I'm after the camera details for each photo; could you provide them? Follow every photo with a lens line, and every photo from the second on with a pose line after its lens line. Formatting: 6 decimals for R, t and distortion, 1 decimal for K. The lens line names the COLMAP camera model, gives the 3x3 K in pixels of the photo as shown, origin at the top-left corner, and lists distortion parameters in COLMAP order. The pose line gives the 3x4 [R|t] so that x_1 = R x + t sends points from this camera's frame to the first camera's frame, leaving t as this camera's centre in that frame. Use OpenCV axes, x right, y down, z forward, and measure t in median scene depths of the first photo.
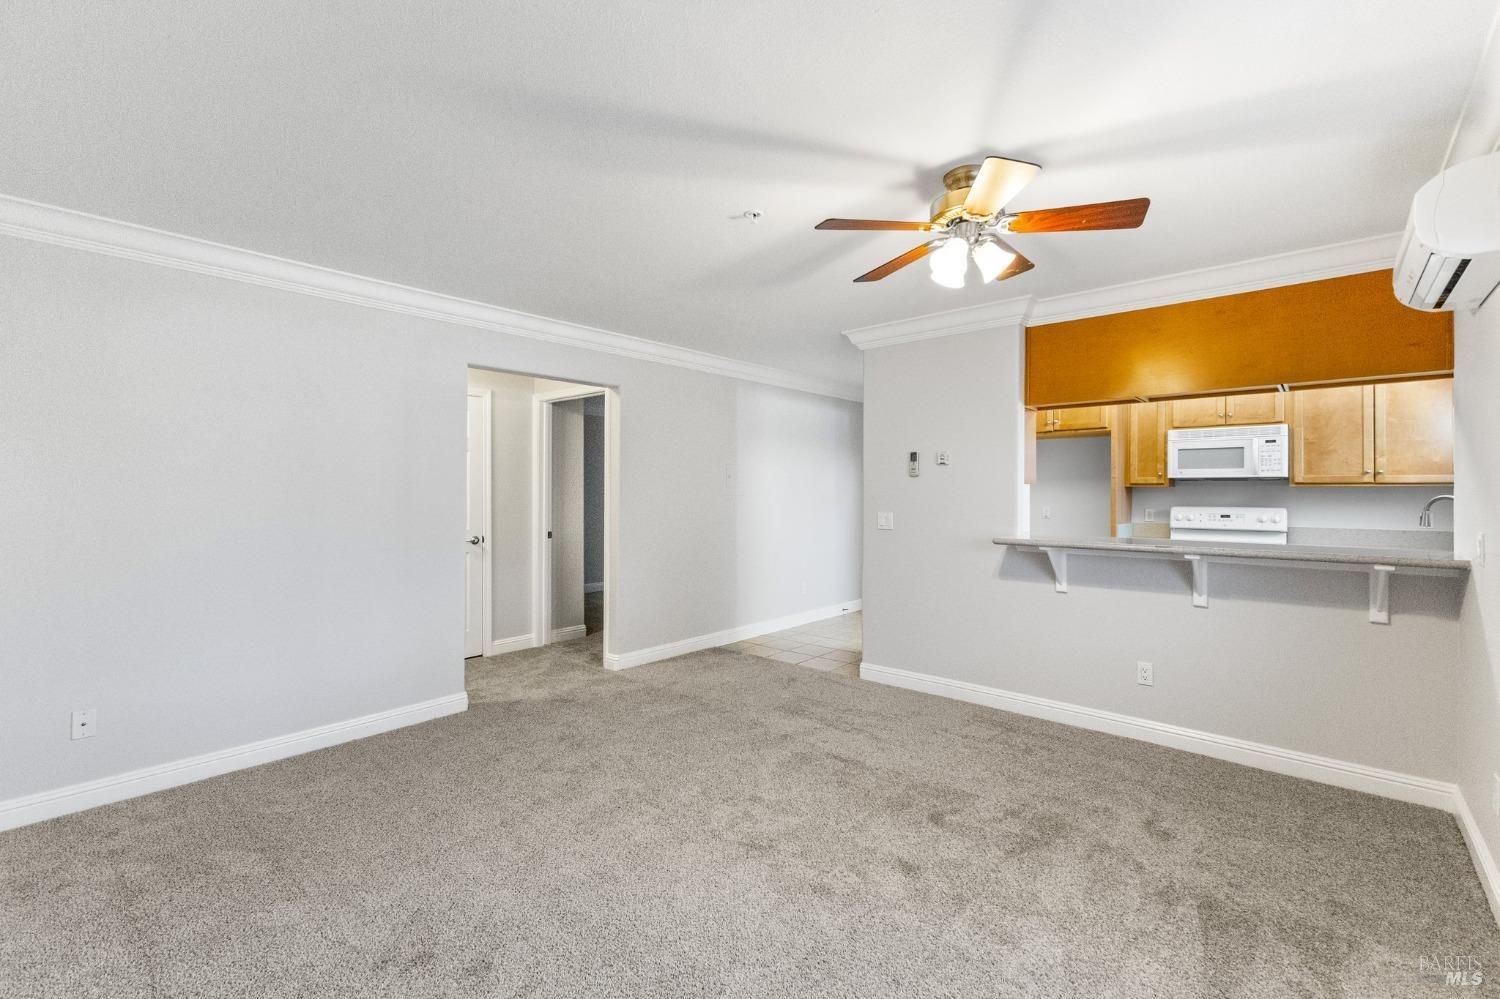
lens RADIAL K [[658.8, 0, 749.1], [0, 658.8, 493.4], [0, 0, 1]] dist [0.012548, -0.005157]
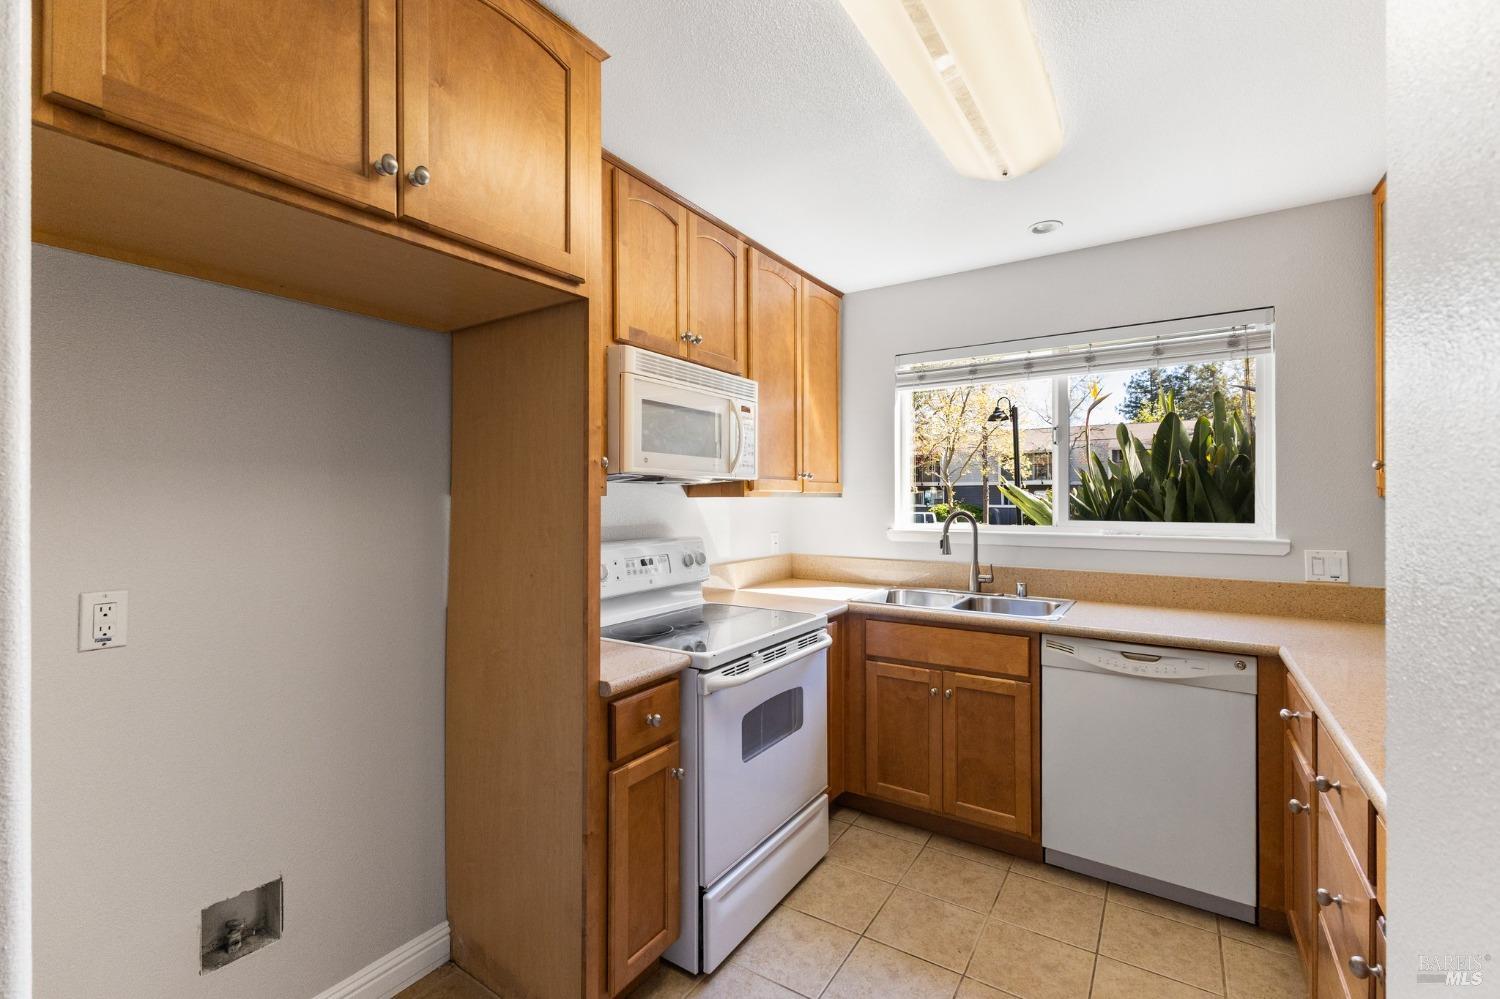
lens RADIAL K [[658.8, 0, 754.0], [0, 658.8, 489.4], [0, 0, 1]] dist [0.012548, -0.005157]
pose [[-0.153642, 0.014881, 0.988014, 0.256276], [0.010359, 0.999856, -0.013449, -0.008069], [-0.988072, 0.008169, -0.153774, 0.981375]]
